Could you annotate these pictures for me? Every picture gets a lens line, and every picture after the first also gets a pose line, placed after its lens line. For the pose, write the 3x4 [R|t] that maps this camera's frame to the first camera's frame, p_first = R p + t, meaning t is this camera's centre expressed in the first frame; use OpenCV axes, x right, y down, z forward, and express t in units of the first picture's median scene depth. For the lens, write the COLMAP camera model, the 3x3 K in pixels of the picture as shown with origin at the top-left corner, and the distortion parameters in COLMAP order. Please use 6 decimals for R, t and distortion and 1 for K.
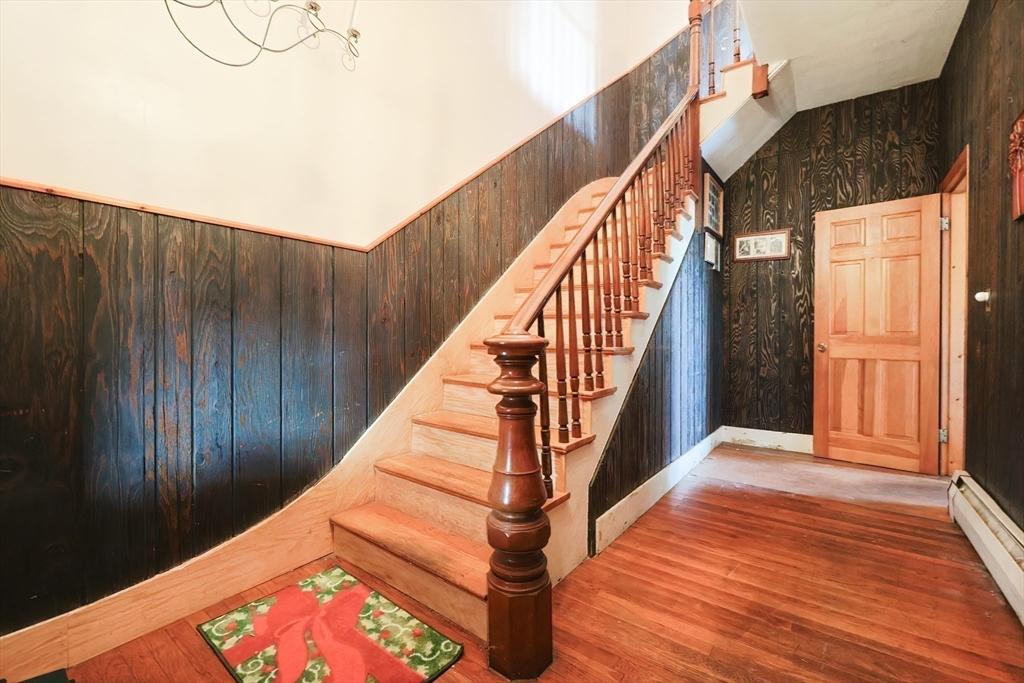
lens RADIAL K [[434.2, 0, 514.6], [0, 434.2, 341.4], [0, 0, 1]] dist [-0.003829, 0.000065]
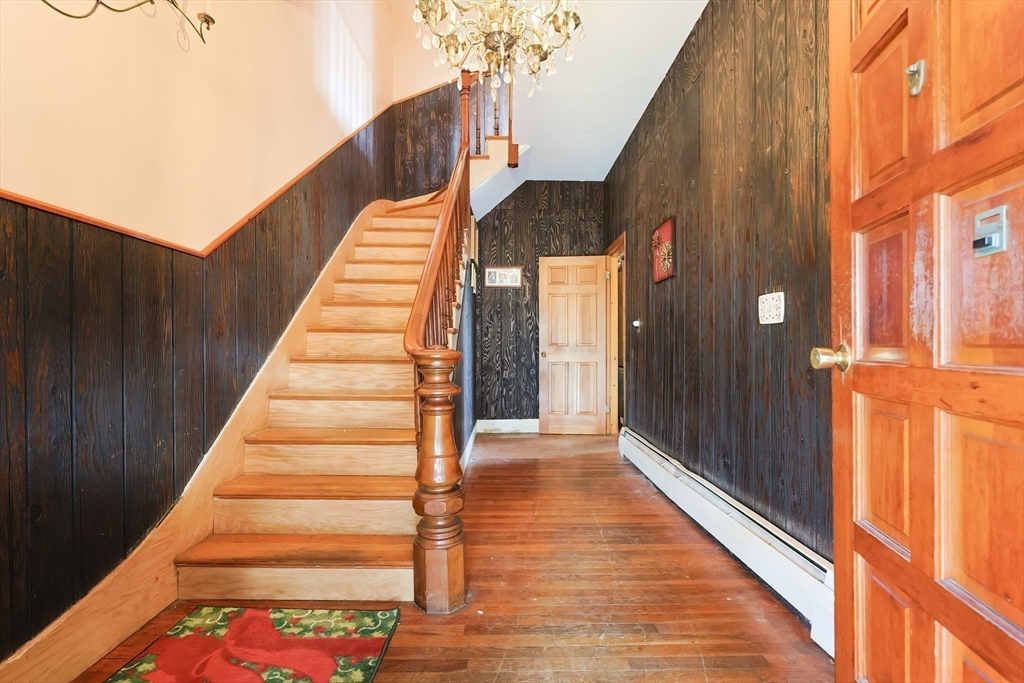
lens RADIAL K [[433.9, 0, 509.7], [0, 433.9, 353.4], [0, 0, 1]] dist [-0.000943, -0.000345]
pose [[0.804818, -0.016269, 0.593298, -0.232847], [0.014207, 0.999866, 0.008145, -0.004145], [-0.593351, 0.001874, 0.804942, -0.062394]]
